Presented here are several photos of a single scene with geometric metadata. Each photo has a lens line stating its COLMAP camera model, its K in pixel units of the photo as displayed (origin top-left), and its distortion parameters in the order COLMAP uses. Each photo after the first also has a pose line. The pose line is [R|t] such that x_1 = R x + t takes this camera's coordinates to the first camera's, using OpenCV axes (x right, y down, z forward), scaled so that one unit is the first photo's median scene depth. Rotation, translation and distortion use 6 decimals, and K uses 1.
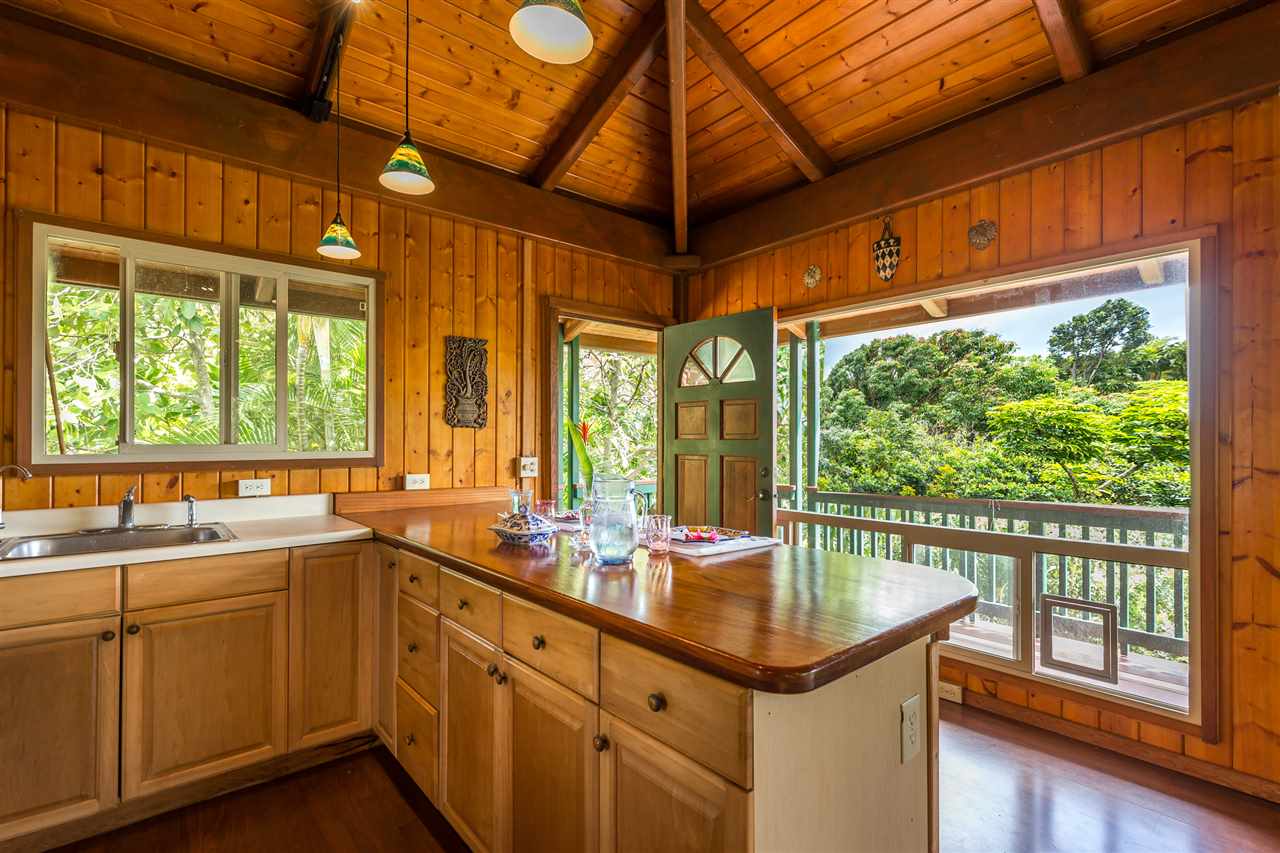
lens RADIAL K [[579.2, 0, 641.6], [0, 579.2, 440.0], [0, 0, 1]] dist [0.000554, -0.000022]
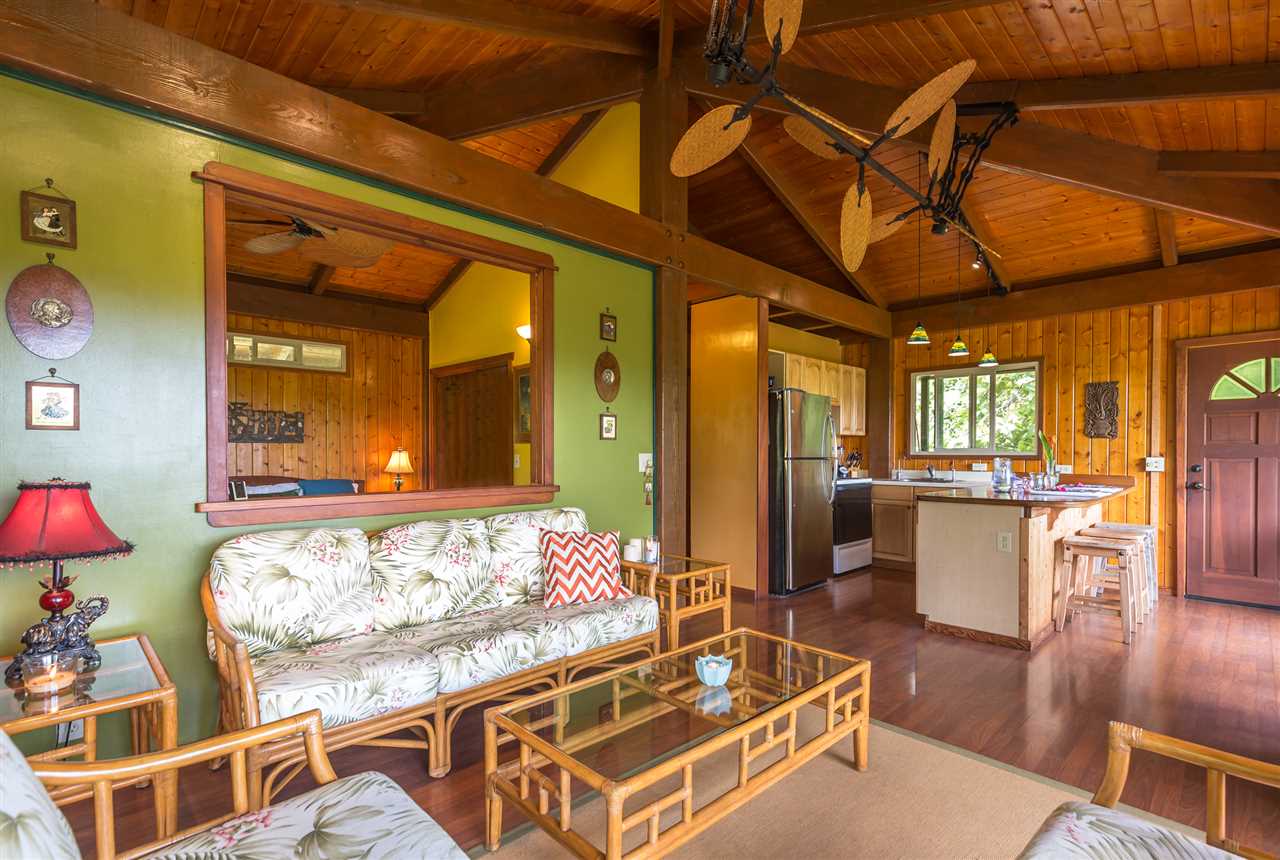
lens RADIAL K [[591.7, 0, 641.7], [0, 591.7, 454.1], [0, 0, 1]] dist [-0.000263, -0.000061]
pose [[0.048777, 0.007074, -0.998785, 1.286137], [0.002987, 0.999969, 0.007228, 0.007331], [0.998805, -0.003336, 0.048754, -0.360851]]
